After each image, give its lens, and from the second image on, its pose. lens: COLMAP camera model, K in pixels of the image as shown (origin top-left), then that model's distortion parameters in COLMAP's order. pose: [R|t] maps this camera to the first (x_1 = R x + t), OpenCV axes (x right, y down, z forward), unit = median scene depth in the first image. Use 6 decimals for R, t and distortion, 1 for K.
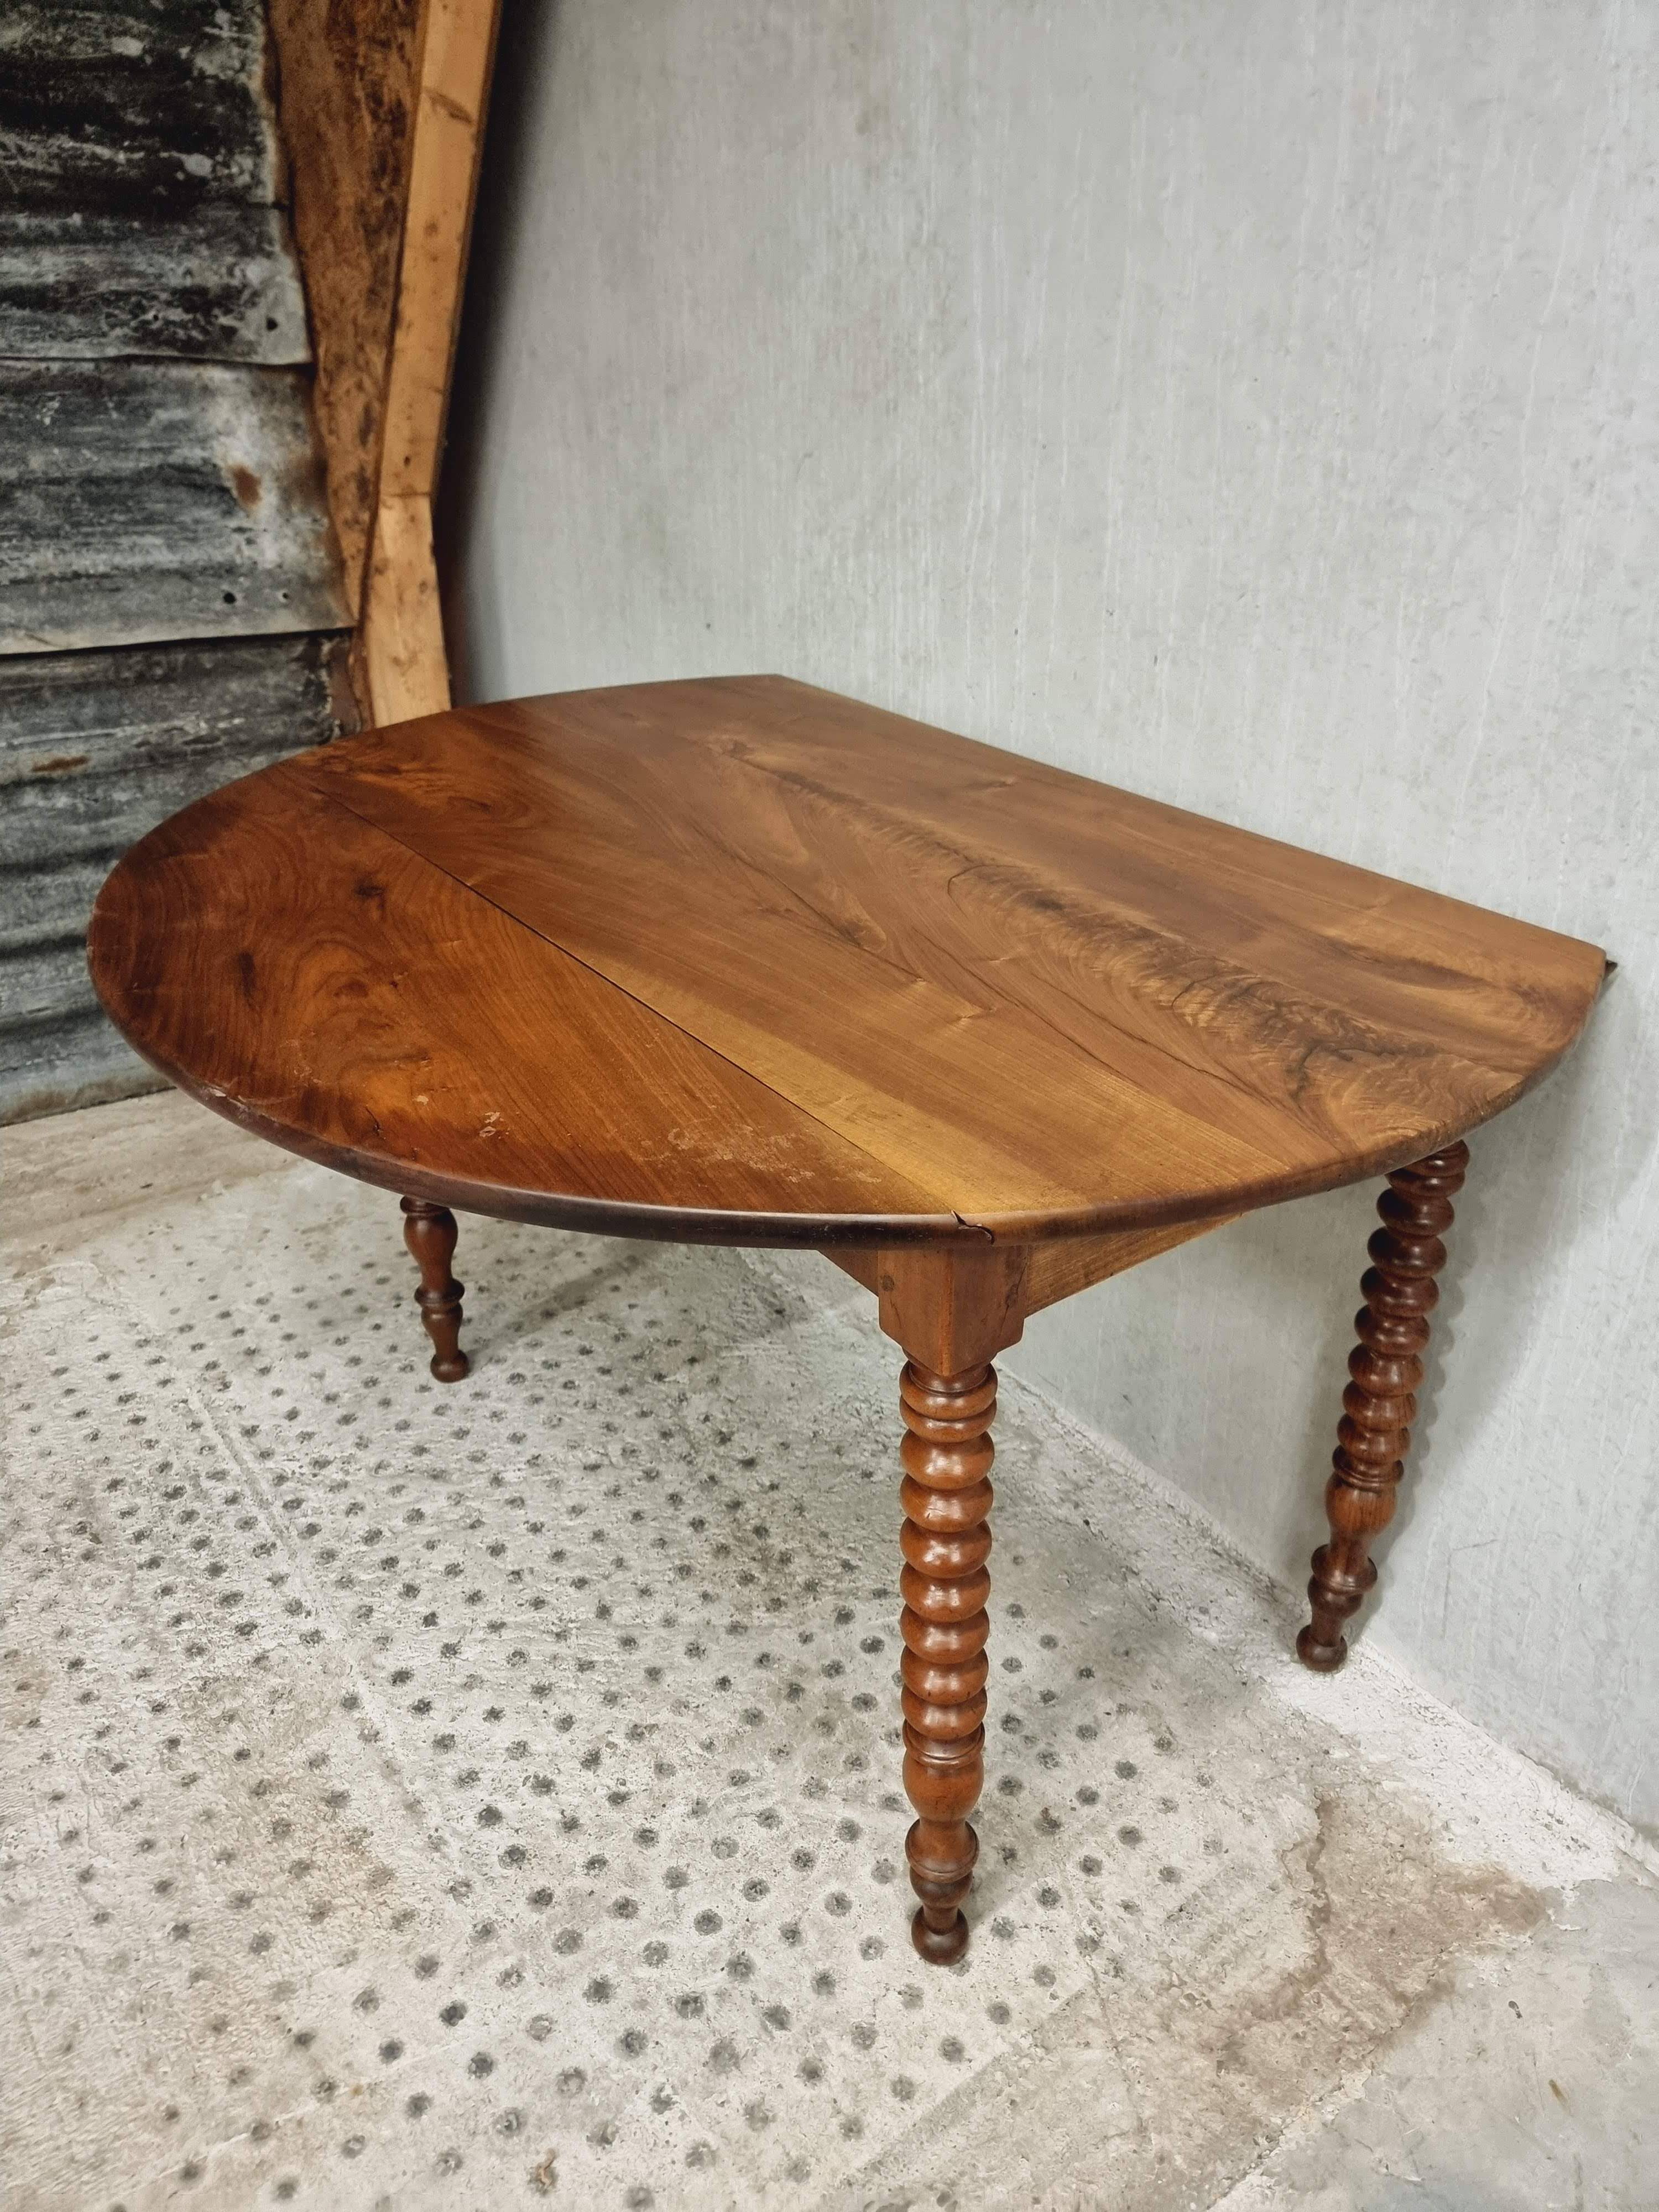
lens RADIAL K [[1535.8, 0, 811.8], [0, 1535.8, 1107.3], [0, 0, 1]] dist [0.055184, -0.046437]
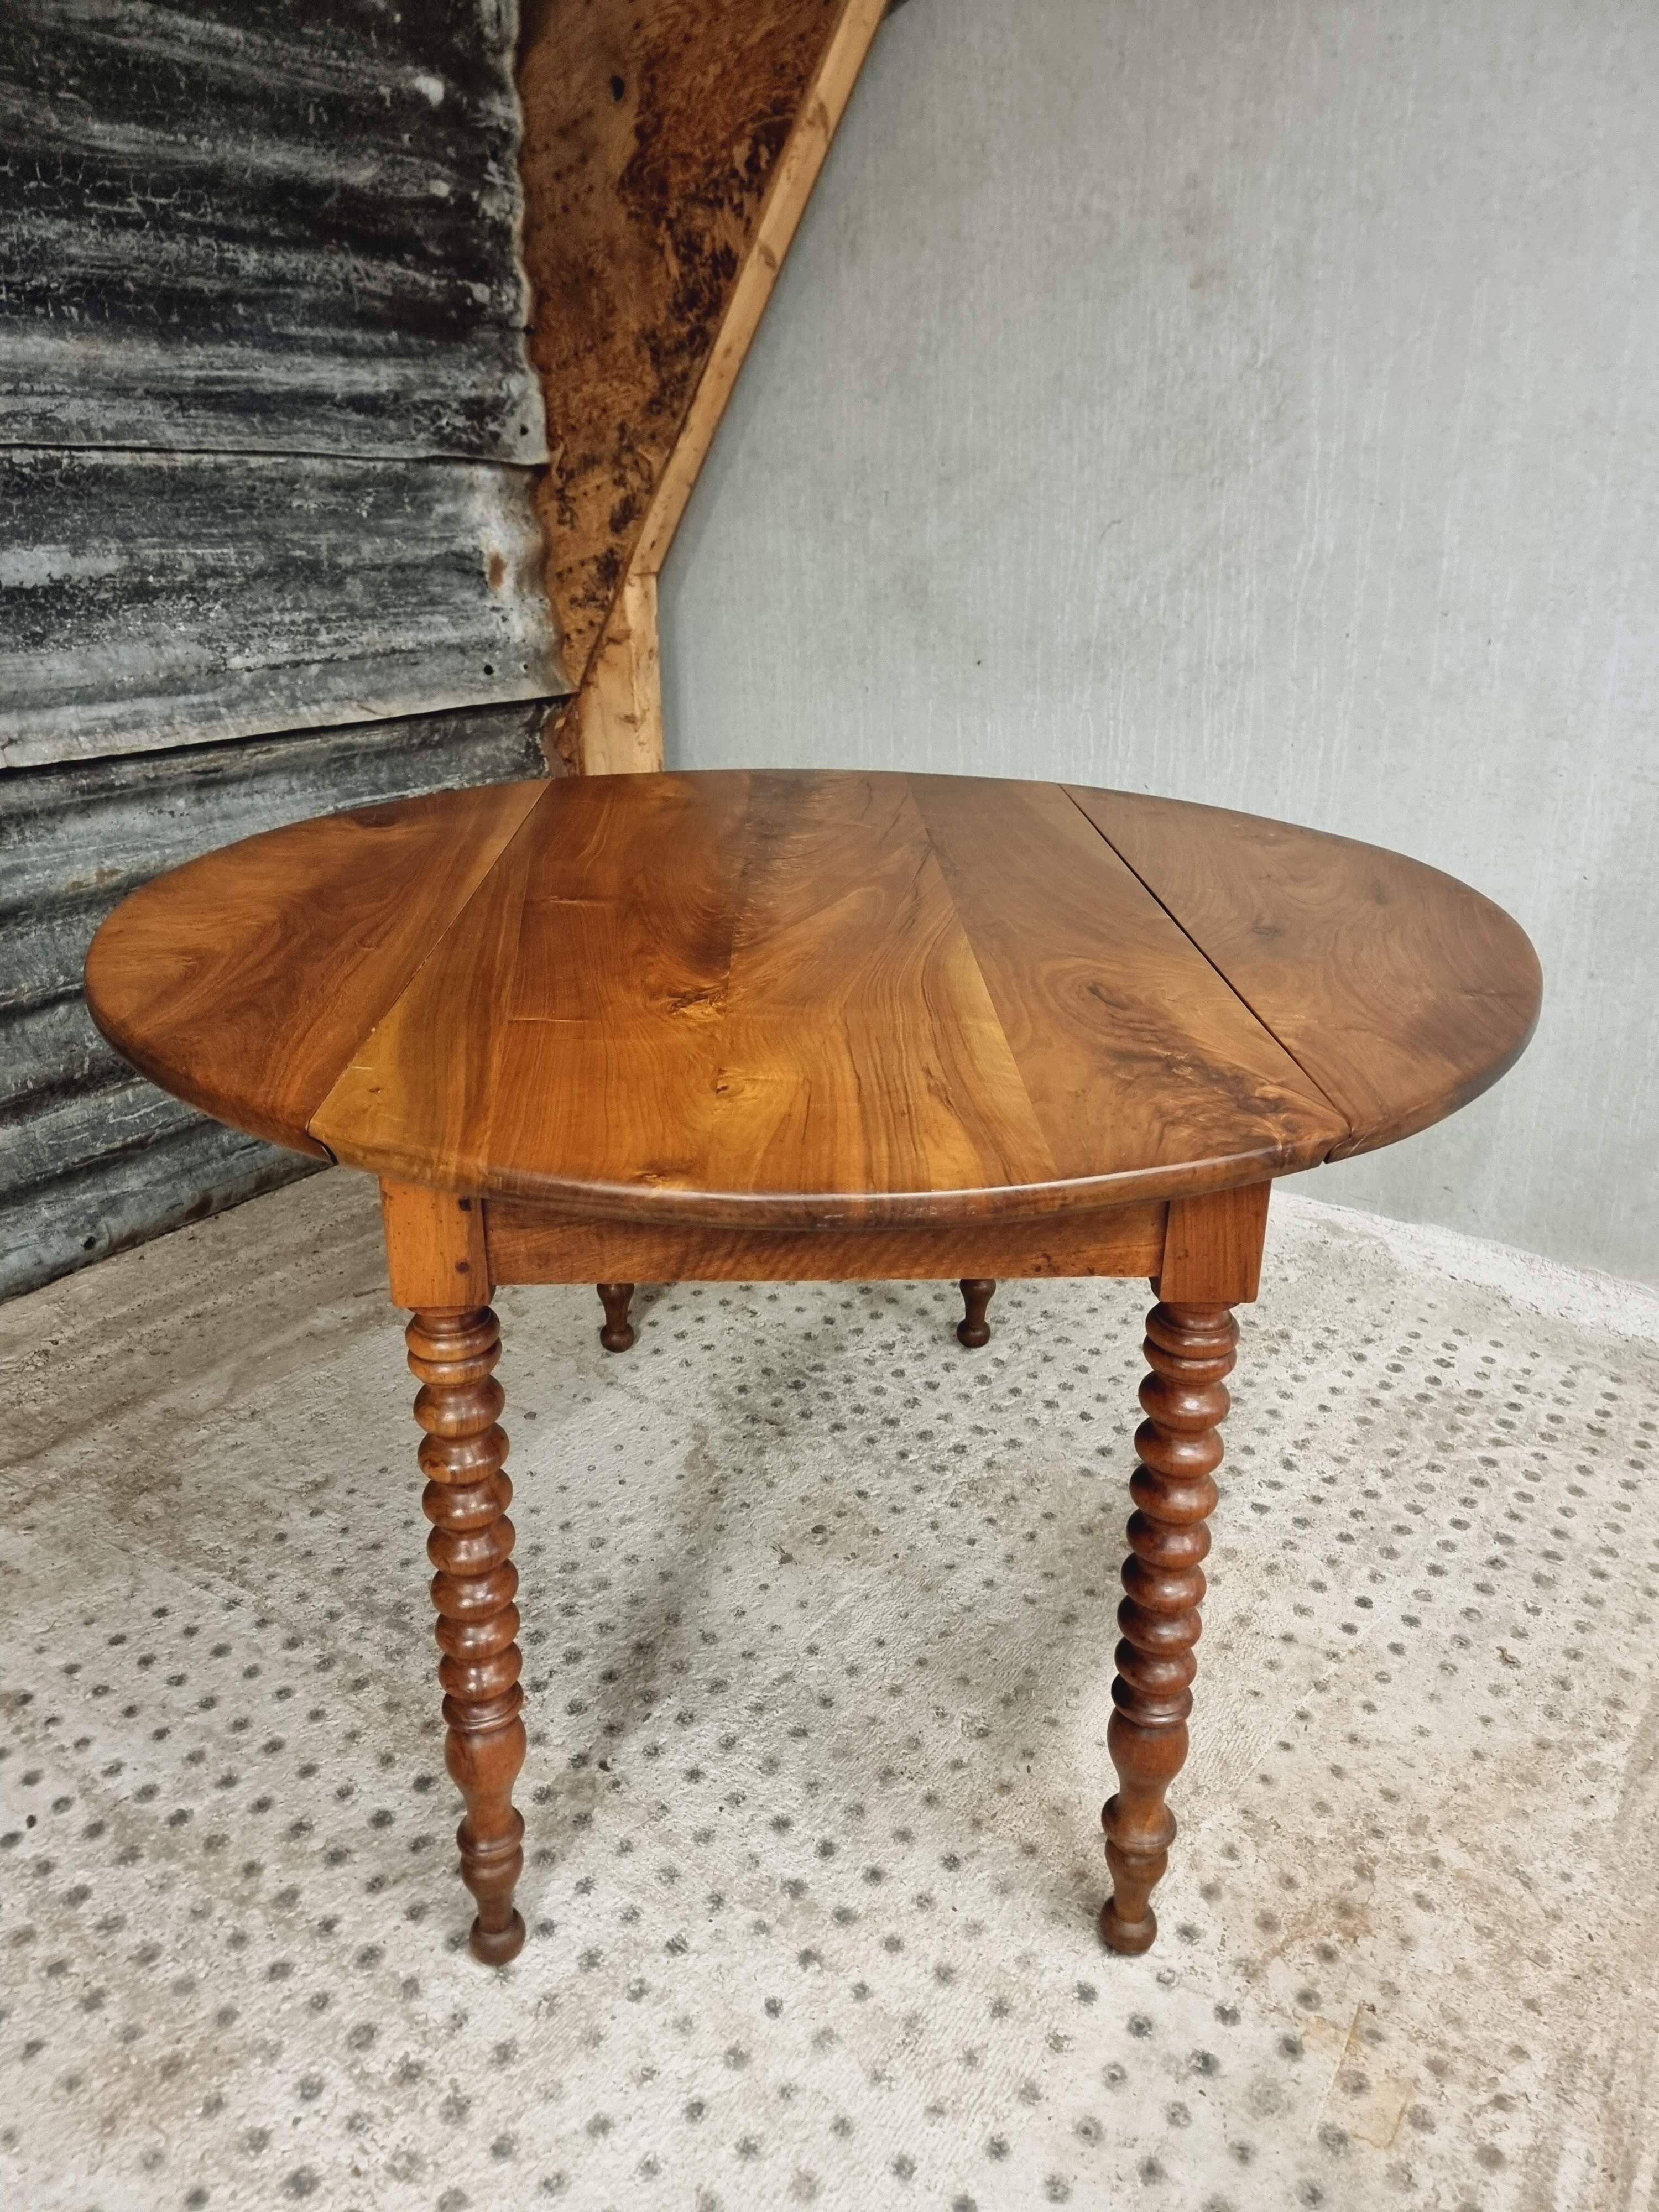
lens RADIAL K [[1535.8, 0, 818.9], [0, 1535.8, 1118.5], [0, 0, 1]] dist [0.055184, -0.046437]
pose [[0.941973, -0.133724, 0.307903, -0.607045], [0.152112, 0.987693, -0.036399, 0.076674], [-0.299246, 0.081122, 0.950721, -0.115762]]
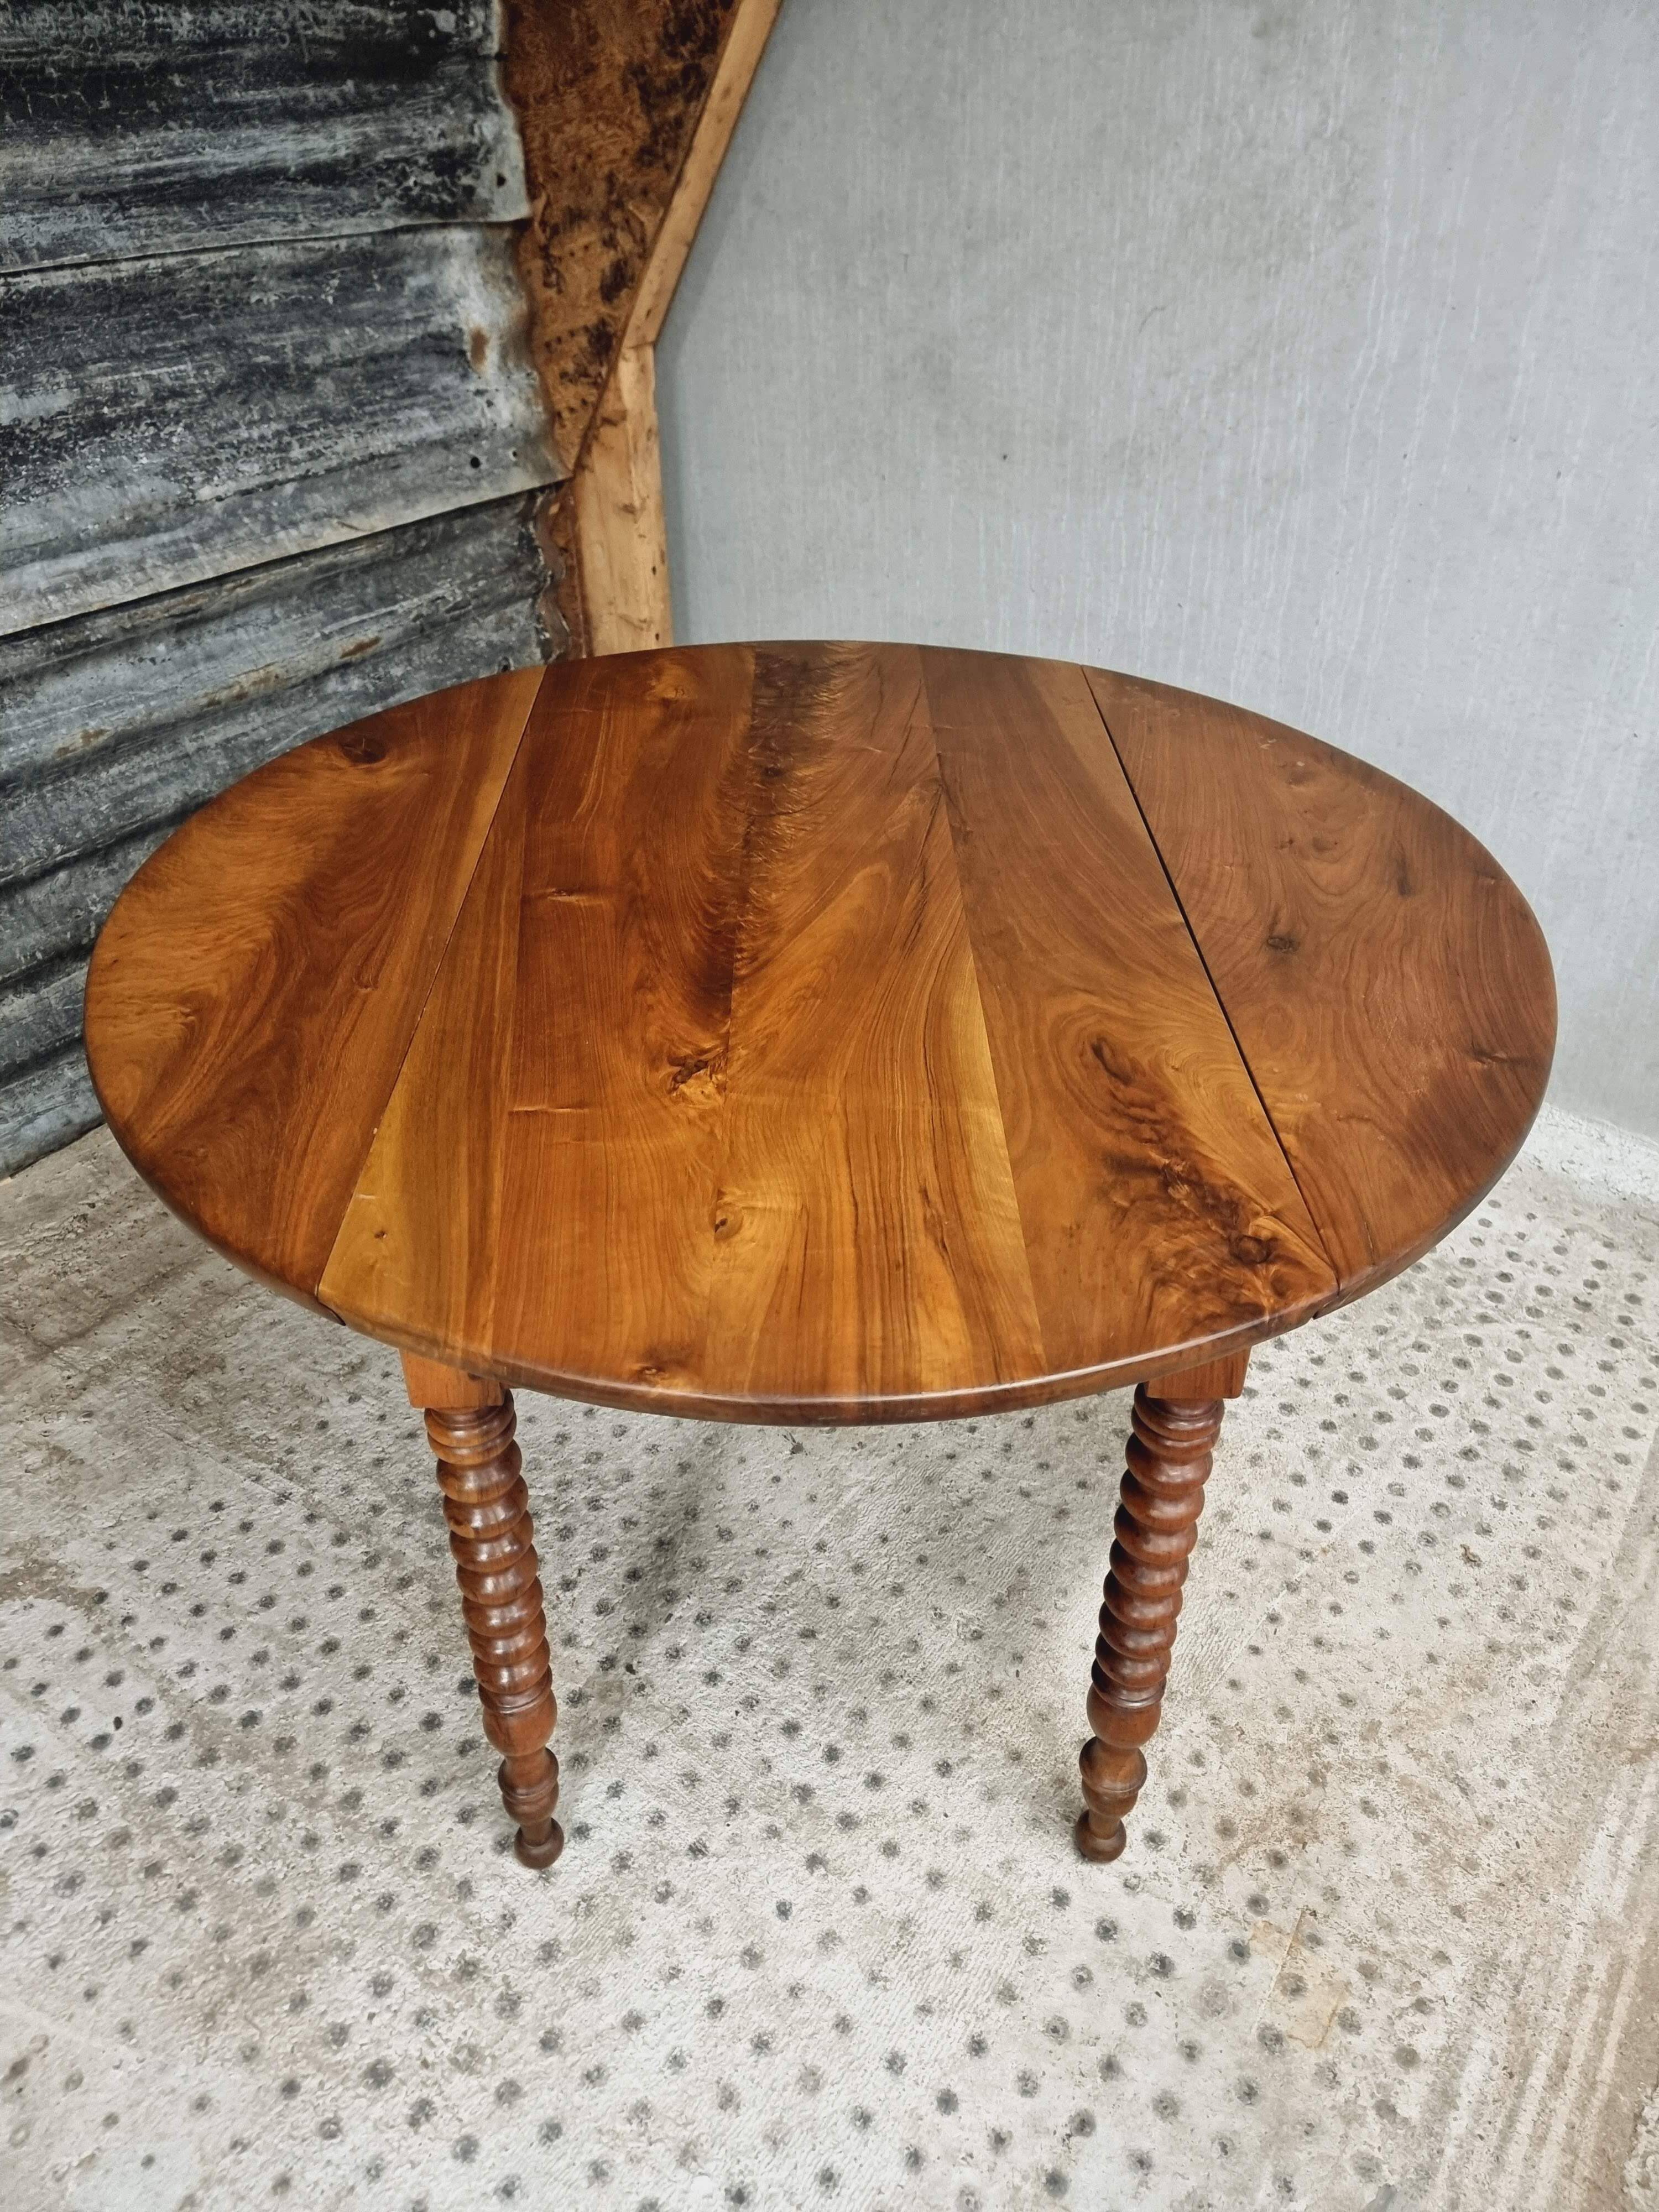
lens RADIAL K [[1535.8, 0, 816.2], [0, 1535.8, 1106.0], [0, 0, 1]] dist [0.055184, -0.046437]
pose [[0.946183, -0.197427, 0.256437, -0.576903], [0.154955, 0.972010, 0.176591, -0.065404], [-0.284123, -0.127352, 0.950292, -0.117638]]
